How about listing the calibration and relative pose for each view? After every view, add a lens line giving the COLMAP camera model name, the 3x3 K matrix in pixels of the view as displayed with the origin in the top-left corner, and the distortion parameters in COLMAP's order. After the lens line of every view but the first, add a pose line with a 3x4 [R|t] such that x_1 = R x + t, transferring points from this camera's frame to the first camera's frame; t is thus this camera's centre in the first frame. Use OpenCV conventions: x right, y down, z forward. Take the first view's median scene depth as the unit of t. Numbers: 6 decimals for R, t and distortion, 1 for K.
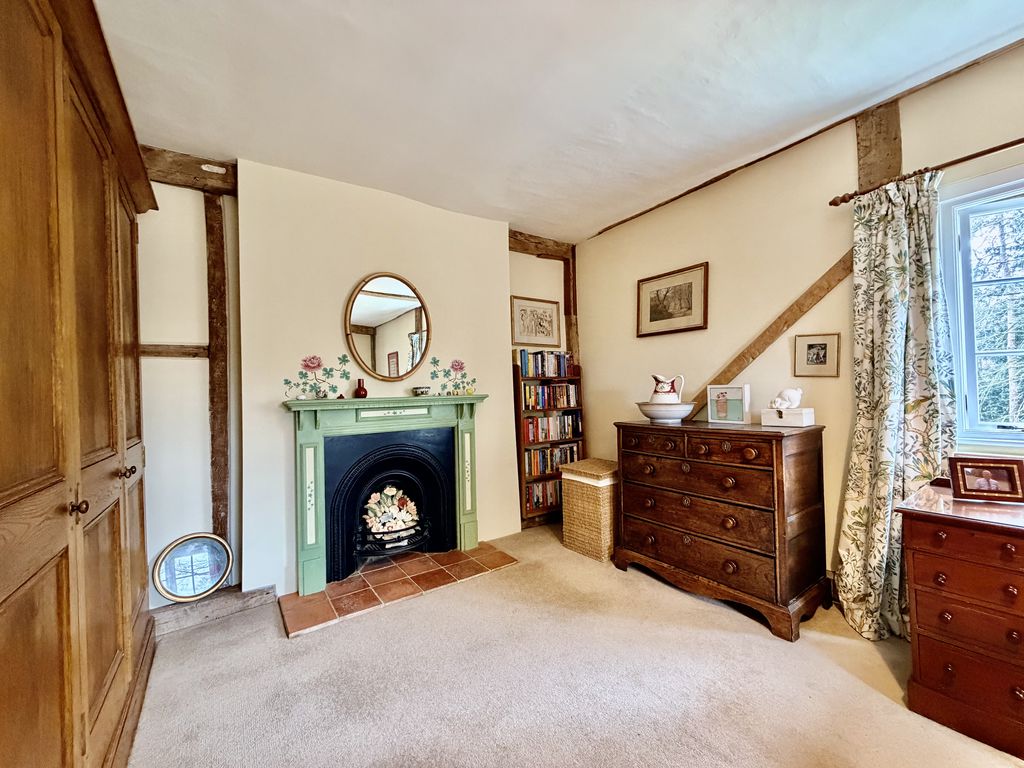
lens RADIAL K [[408.8, 0, 510.3], [0, 408.8, 385.2], [0, 0, 1]] dist [0.000691, 0.000375]
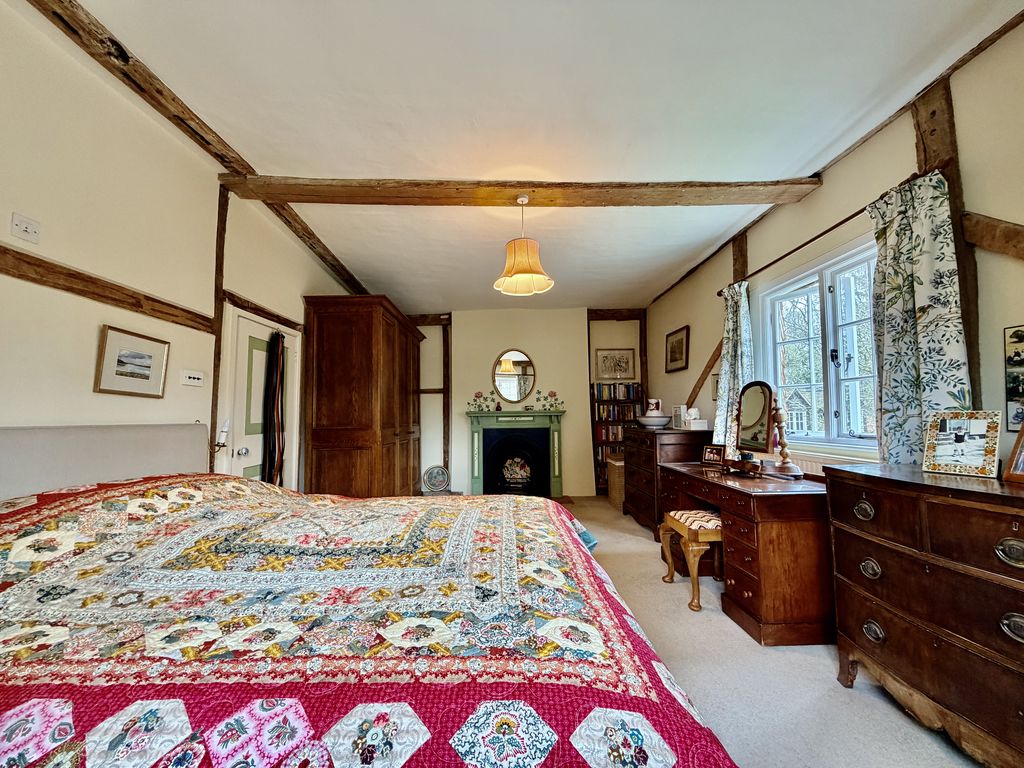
lens RADIAL K [[408.8, 0, 510.3], [0, 408.8, 385.2], [0, 0, 1]] dist [0.000691, 0.000375]
pose [[0.823382, -0.025054, -0.566934, 0.791141], [-0.000993, 0.998960, -0.045588, -0.004784], [0.567486, 0.038099, 0.822501, -0.627764]]
